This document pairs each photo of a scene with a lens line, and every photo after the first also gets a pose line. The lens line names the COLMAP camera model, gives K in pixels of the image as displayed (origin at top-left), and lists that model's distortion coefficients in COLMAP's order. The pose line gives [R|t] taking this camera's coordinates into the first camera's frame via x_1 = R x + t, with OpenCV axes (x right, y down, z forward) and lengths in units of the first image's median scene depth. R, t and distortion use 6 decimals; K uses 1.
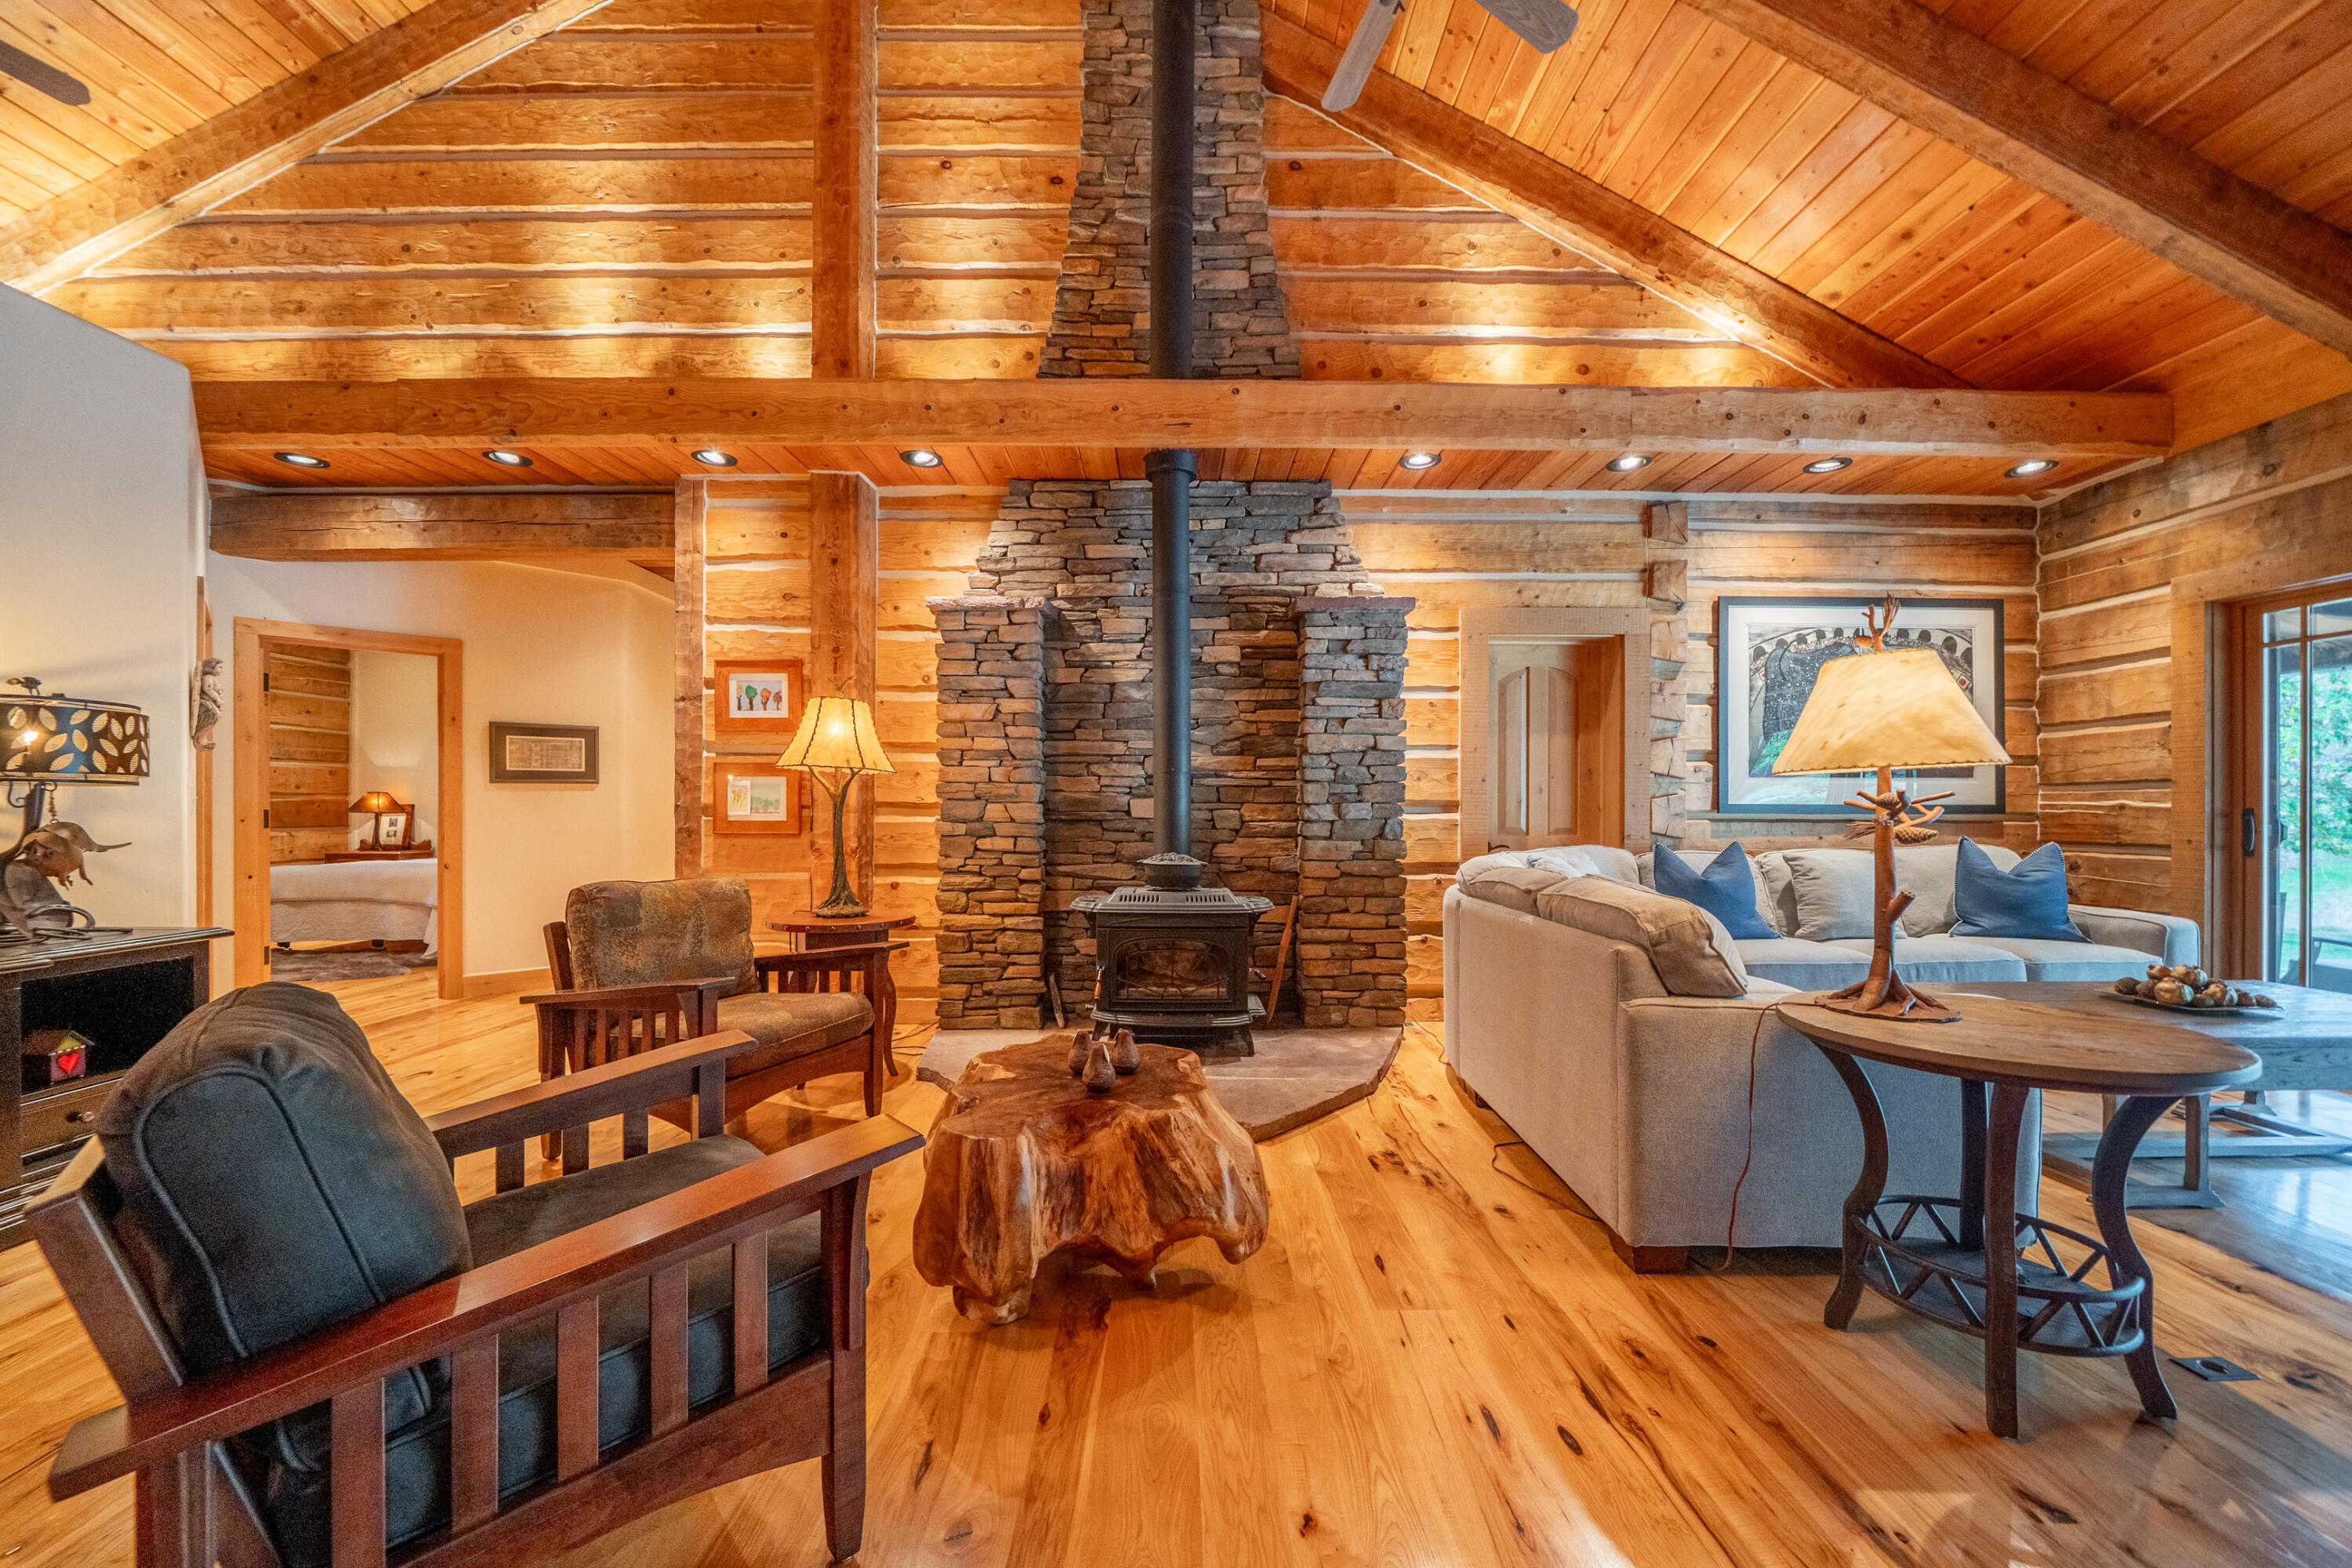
lens RADIAL K [[893.7, 0, 1173.9], [0, 893.7, 809.5], [0, 0, 1]] dist [-0.011766, -0.000161]
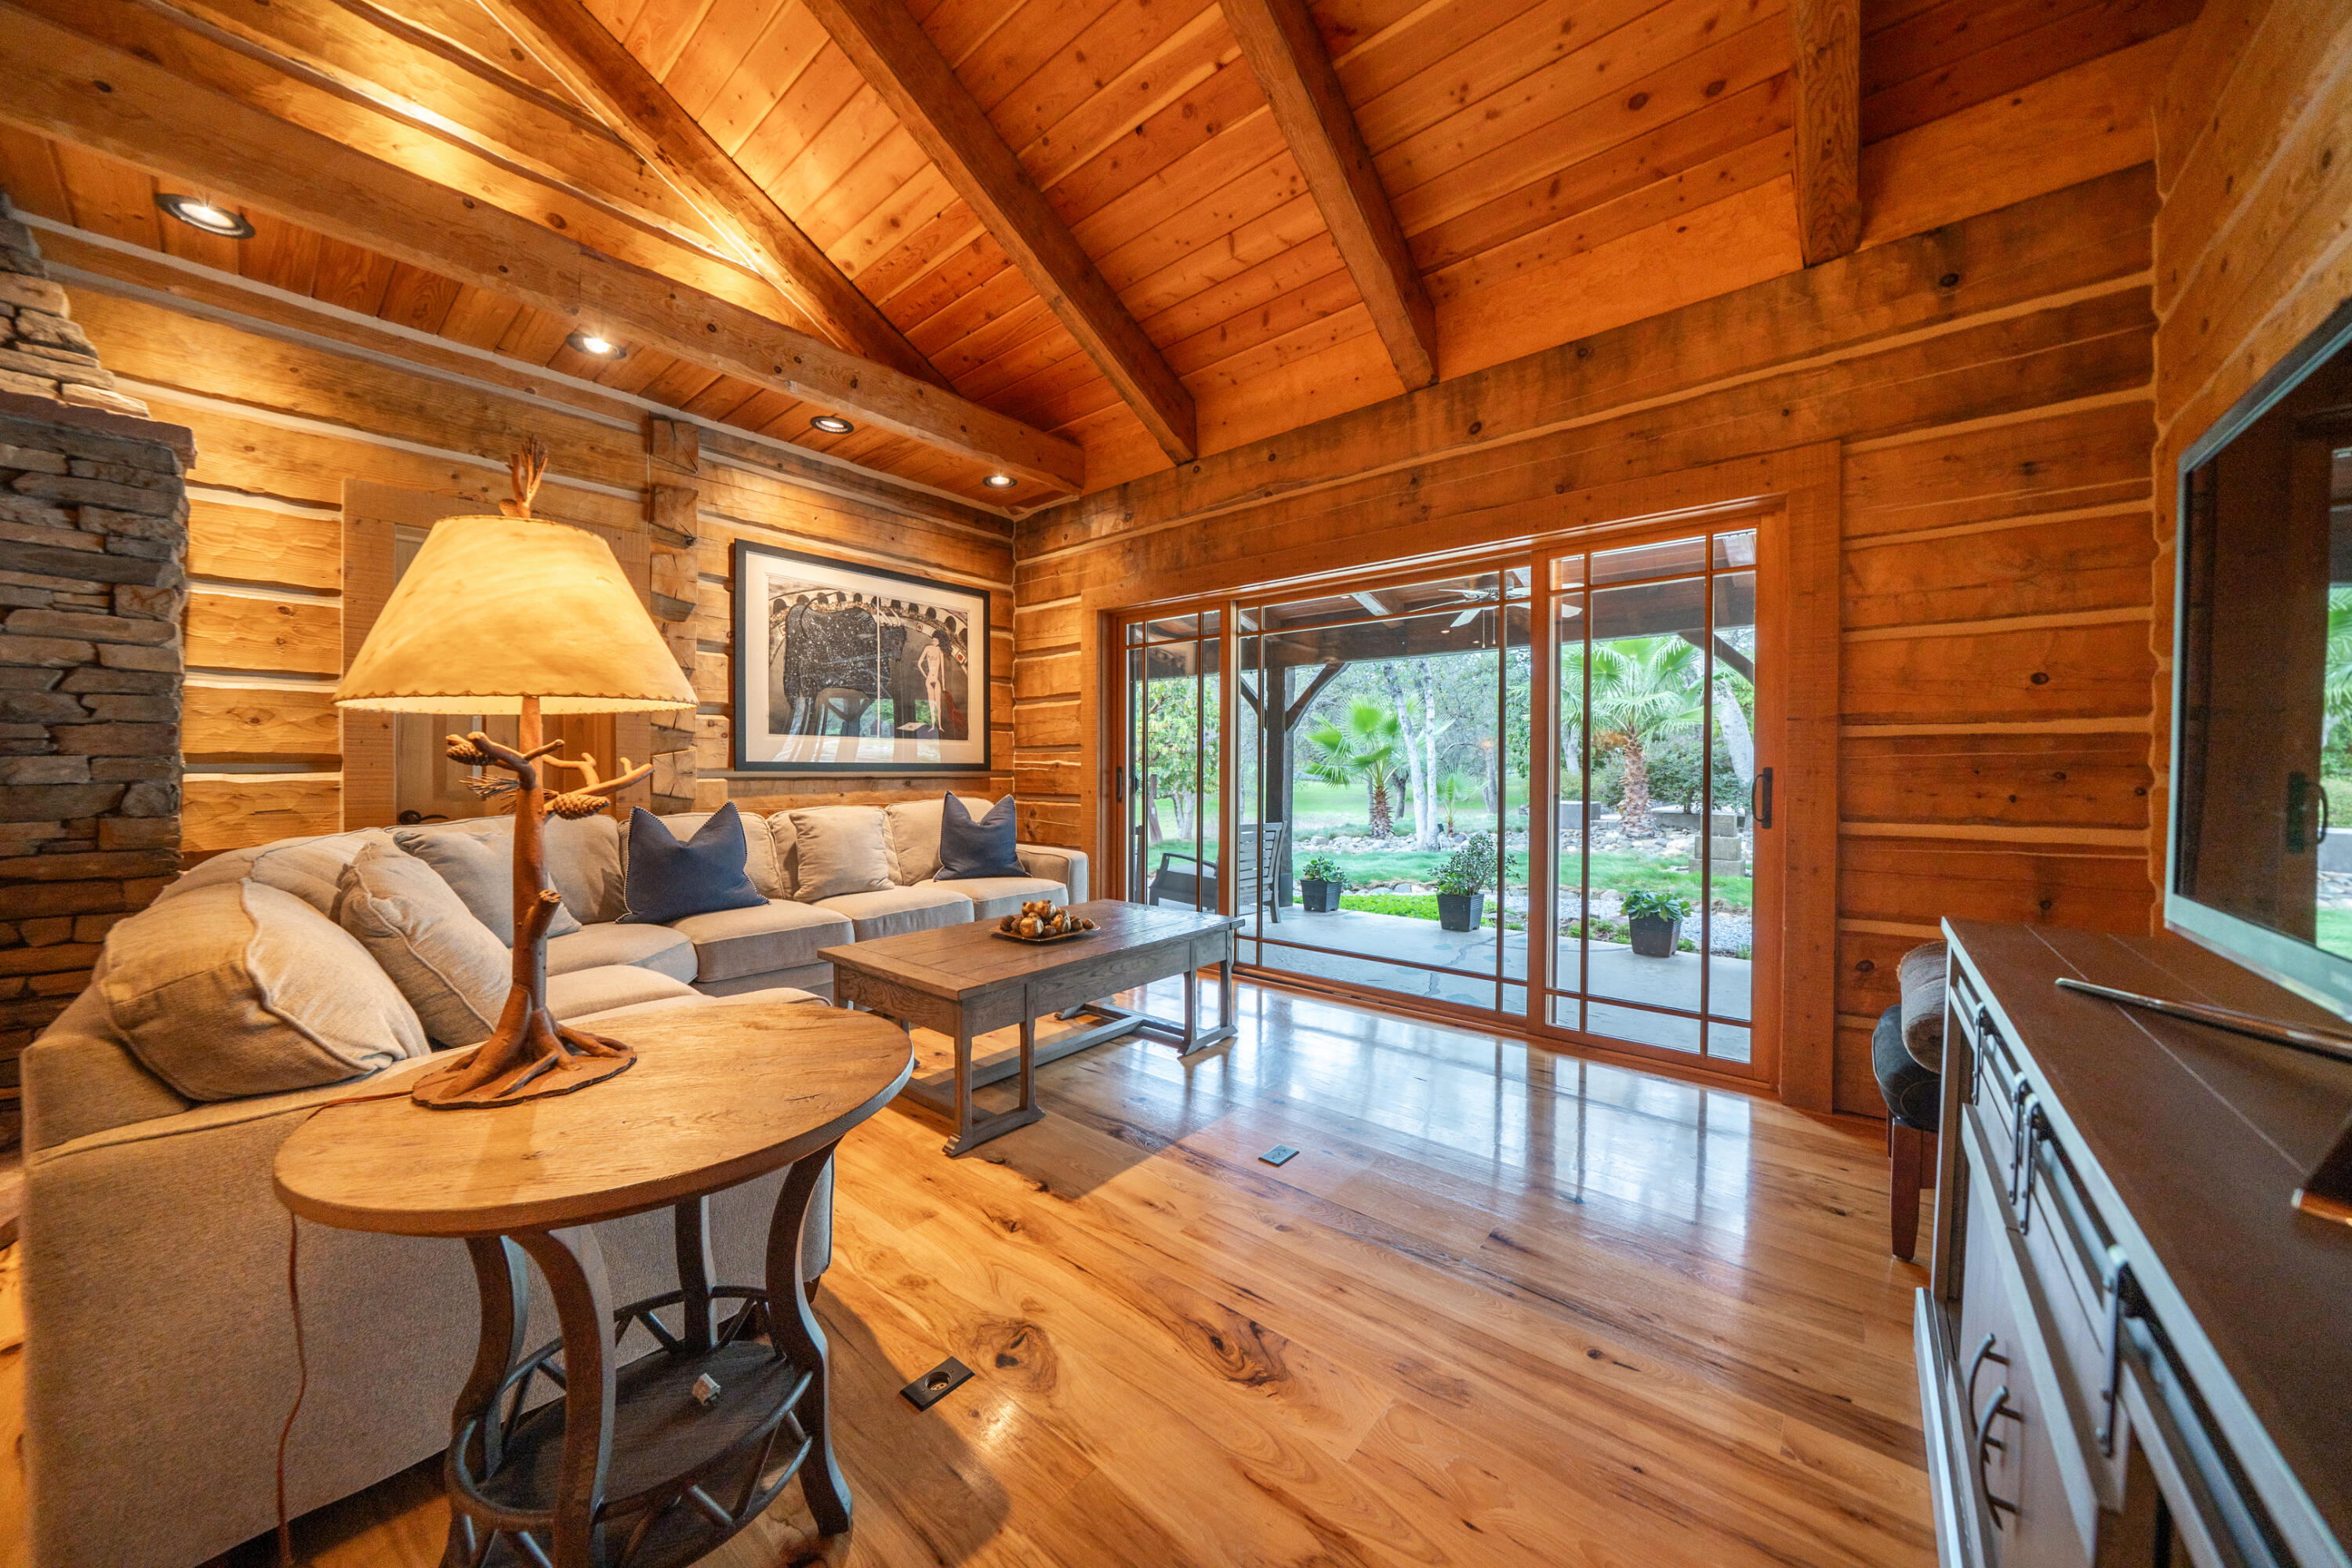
lens RADIAL K [[808.4, 0, 1168.5], [0, 808.4, 772.9], [0, 0, 1]] dist [-0.010955, -0.000071]
pose [[0.651395, -0.004972, 0.758722, 0.280548], [-0.000245, 0.999977, 0.006763, -0.000039], [-0.758739, -0.004591, 0.651379, 0.110196]]
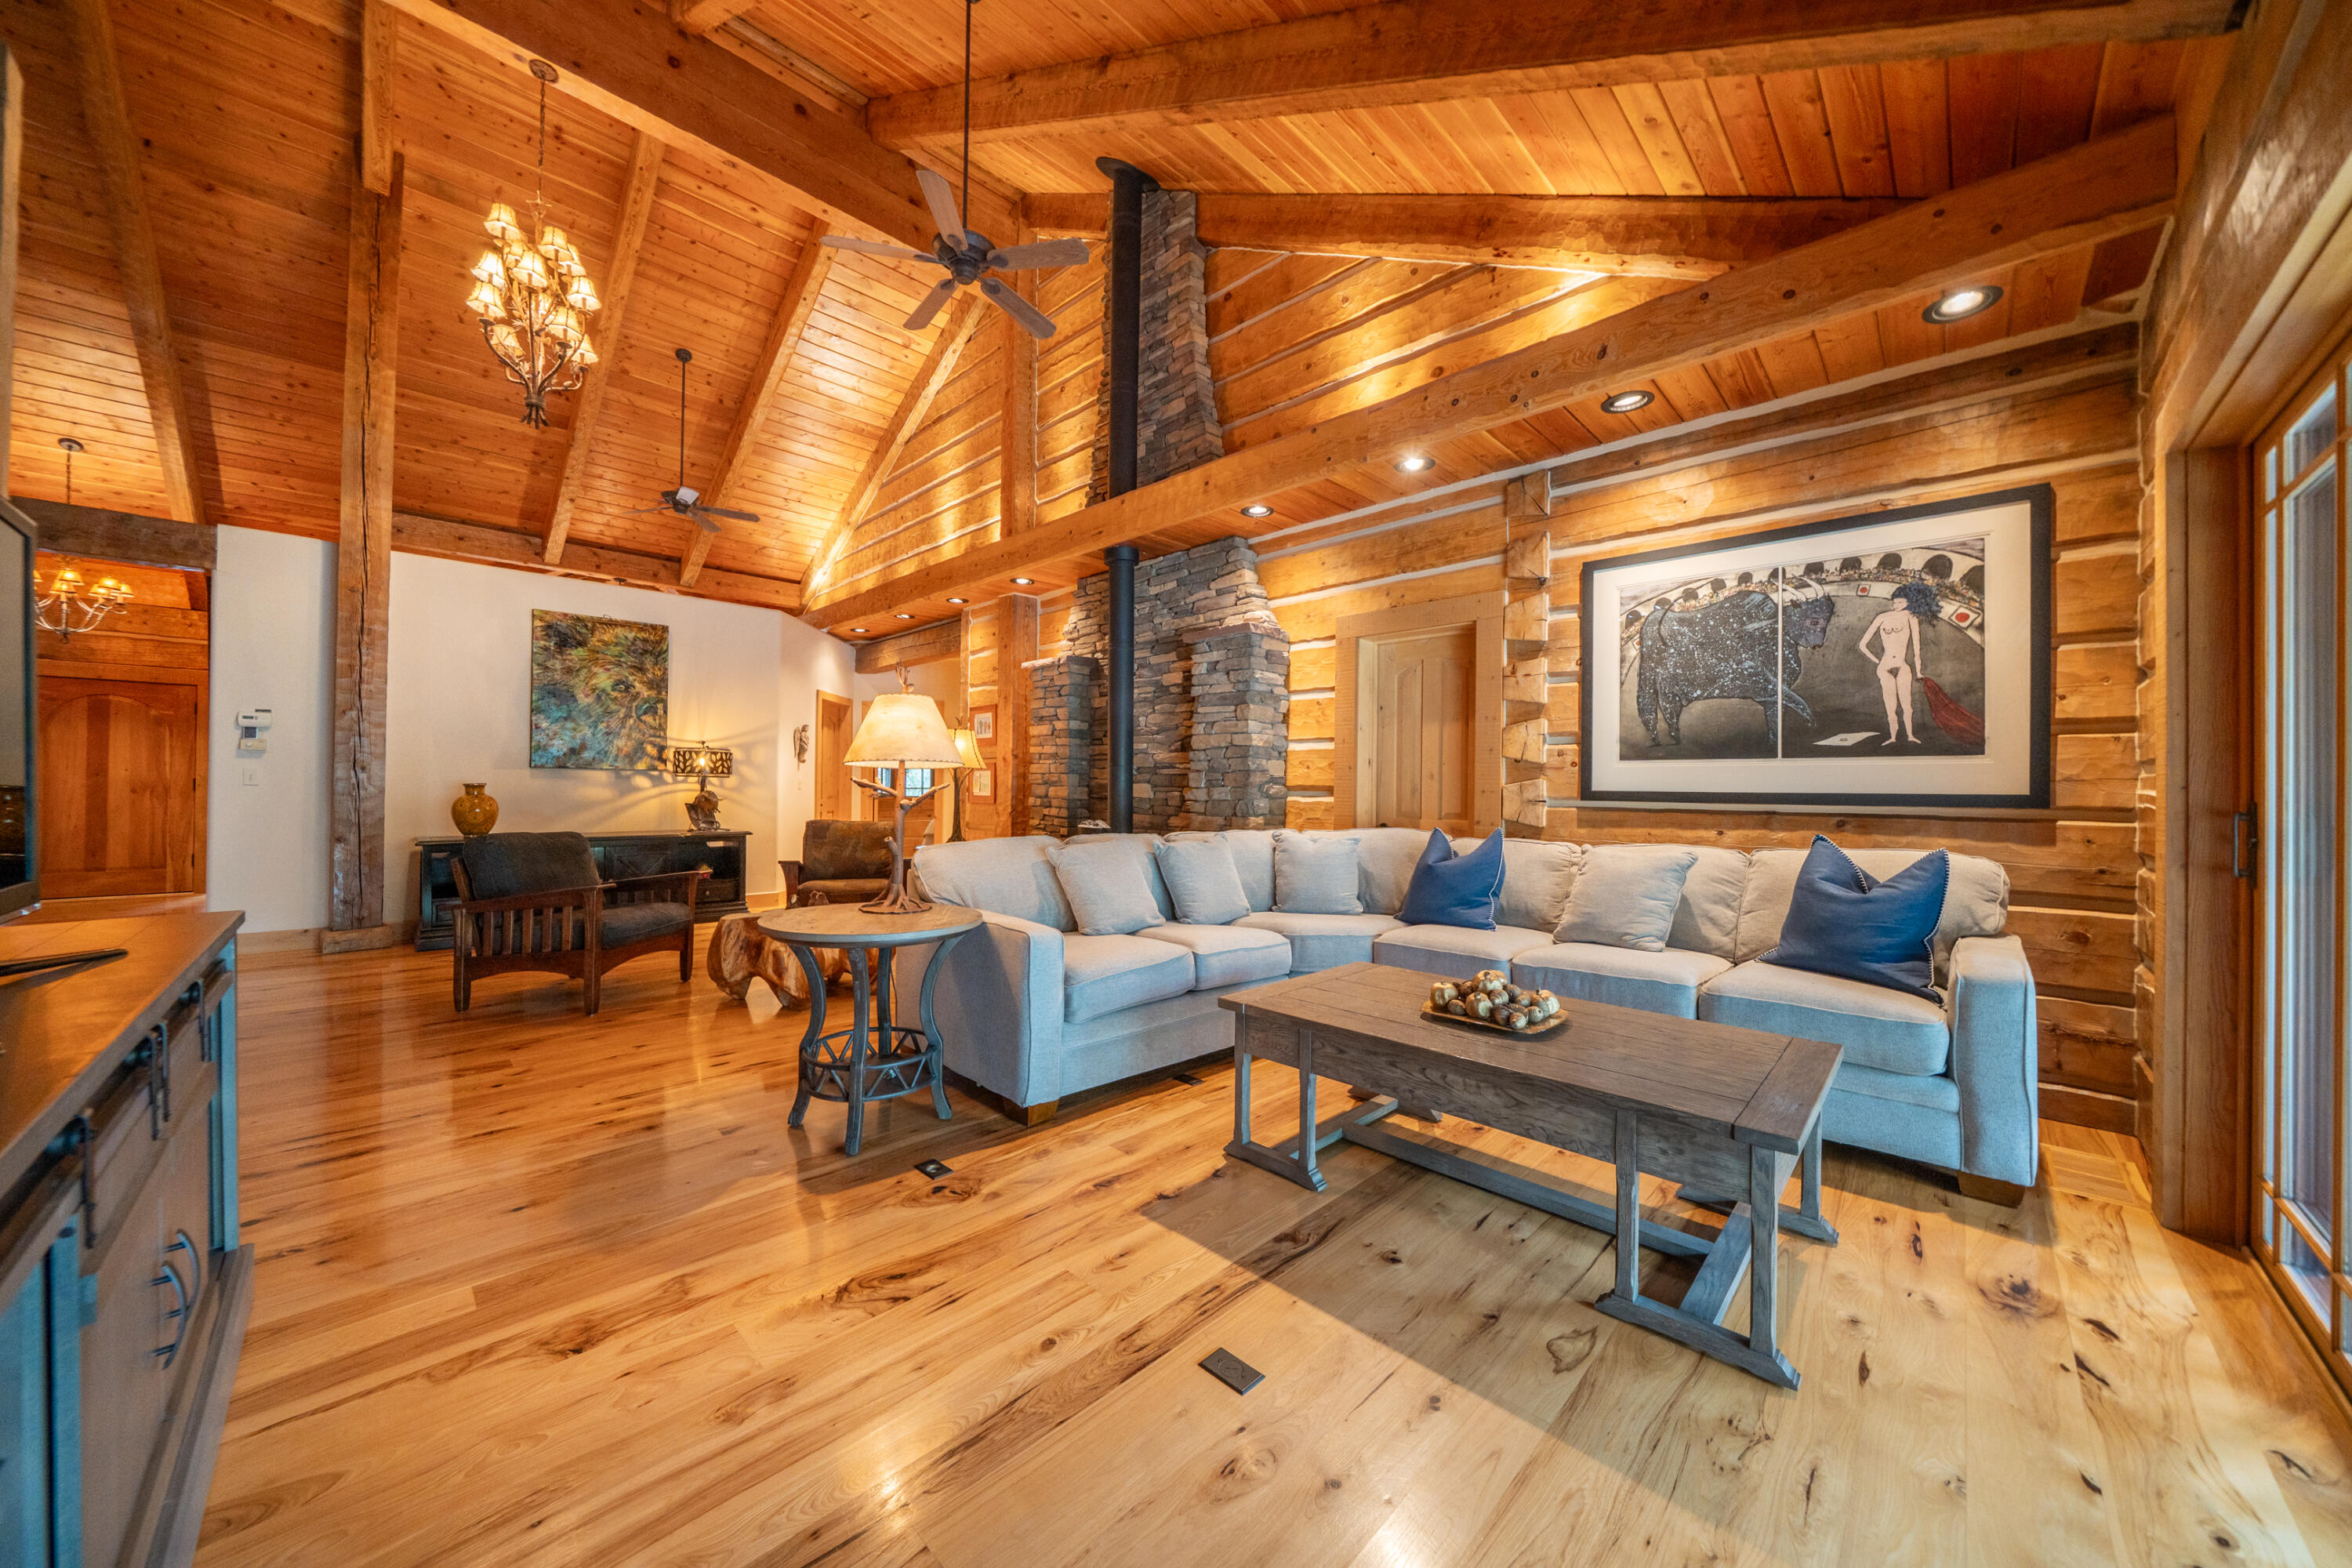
lens RADIAL K [[804.9, 0, 1168.9], [0, 804.9, 785.6], [0, 0, 1]] dist [-0.010082, -0.000053]
pose [[0.703856, 0.003211, -0.710335, 0.943628], [-0.011724, 0.999906, -0.007096, -0.000375], [0.710246, 0.013322, 0.703828, 0.127117]]
